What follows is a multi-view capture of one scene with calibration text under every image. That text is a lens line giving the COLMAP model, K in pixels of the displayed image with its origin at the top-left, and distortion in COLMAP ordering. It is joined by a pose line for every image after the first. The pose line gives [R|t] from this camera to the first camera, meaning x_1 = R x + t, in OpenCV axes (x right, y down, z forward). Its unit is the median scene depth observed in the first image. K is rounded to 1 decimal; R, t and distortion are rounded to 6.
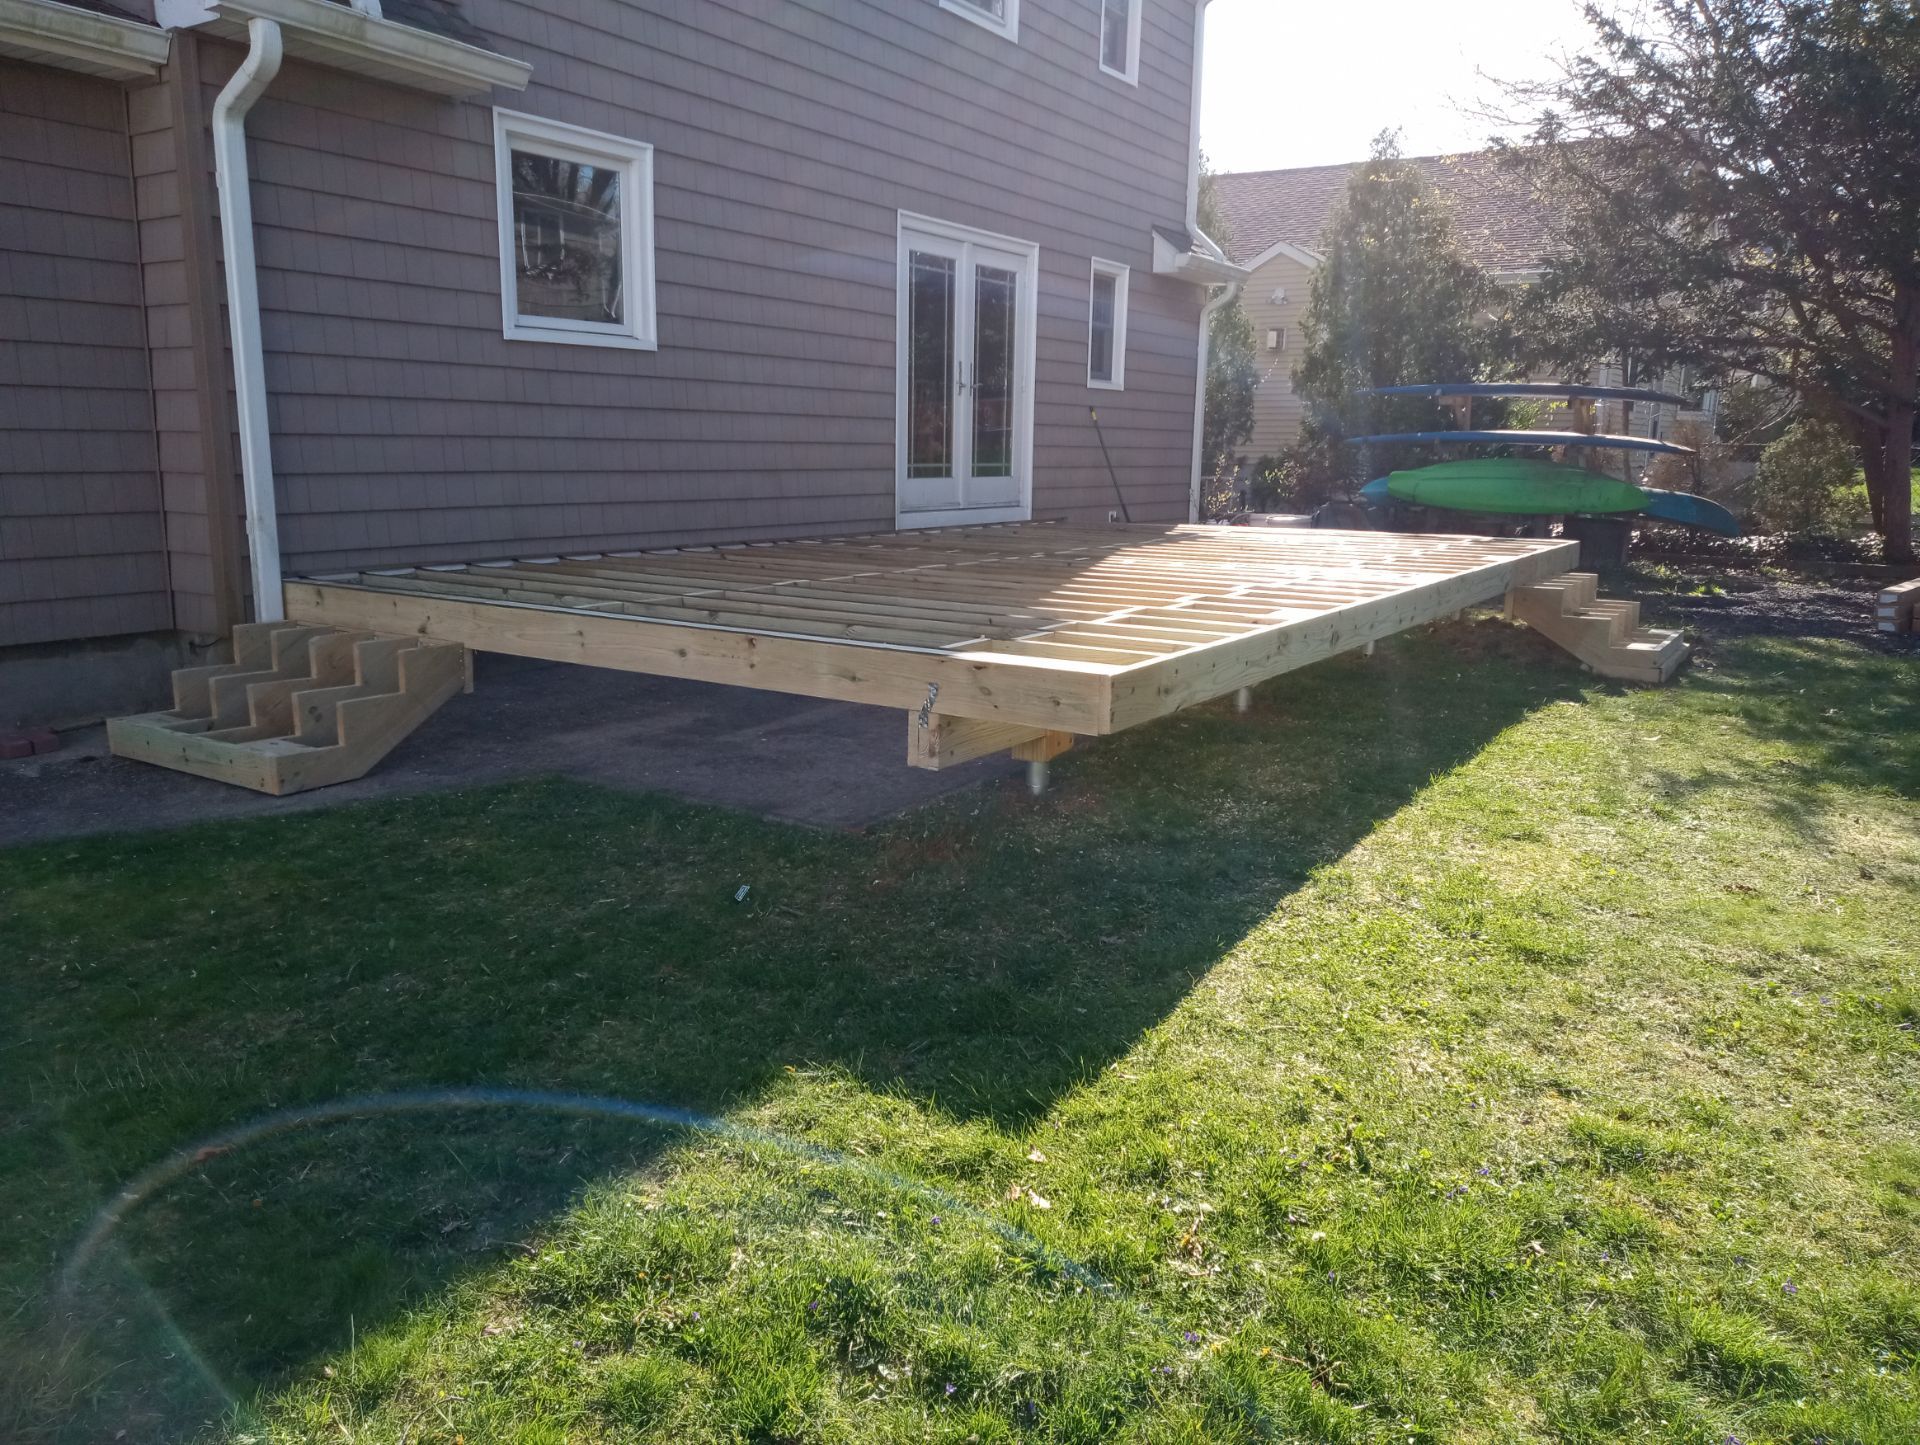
lens RADIAL K [[1406.4, 0, 954.0], [0, 1406.4, 731.4], [0, 0, 1]] dist [0.041659, -0.048879]
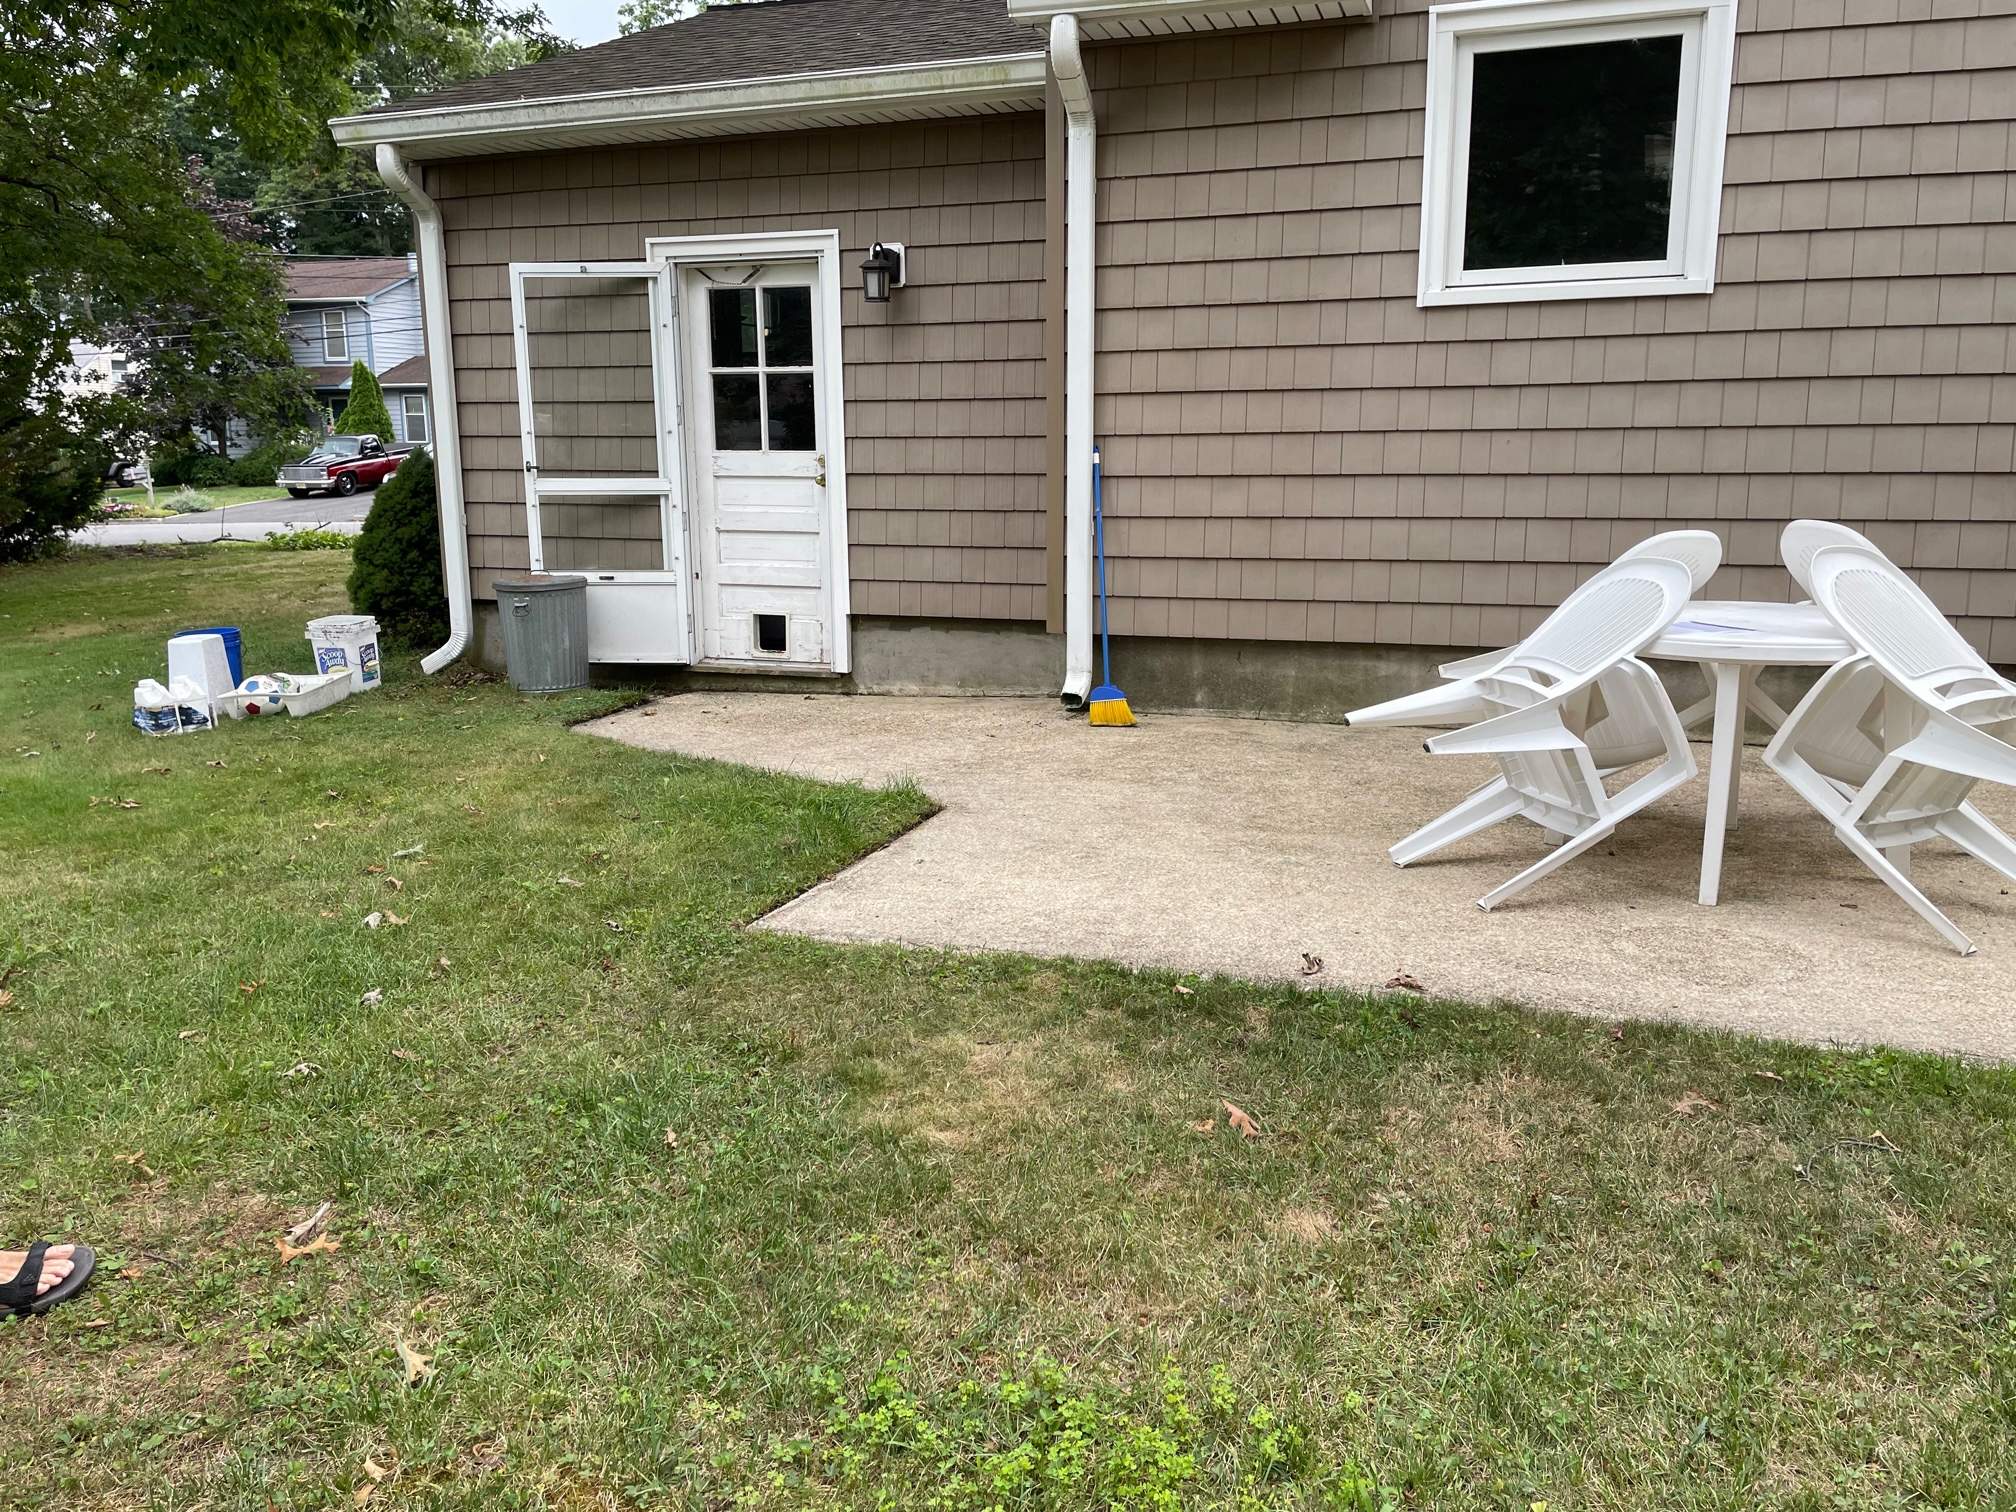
lens RADIAL K [[1516.5, 0, 1002.2], [0, 1516.5, 737.7], [0, 0, 1]] dist [0.087907, -0.110923]
pose [[0.245177, 0.171261, -0.954231, 0.382000], [-0.182239, 0.974869, 0.128141, -0.087021], [0.952196, 0.142481, 0.270226, 0.460139]]
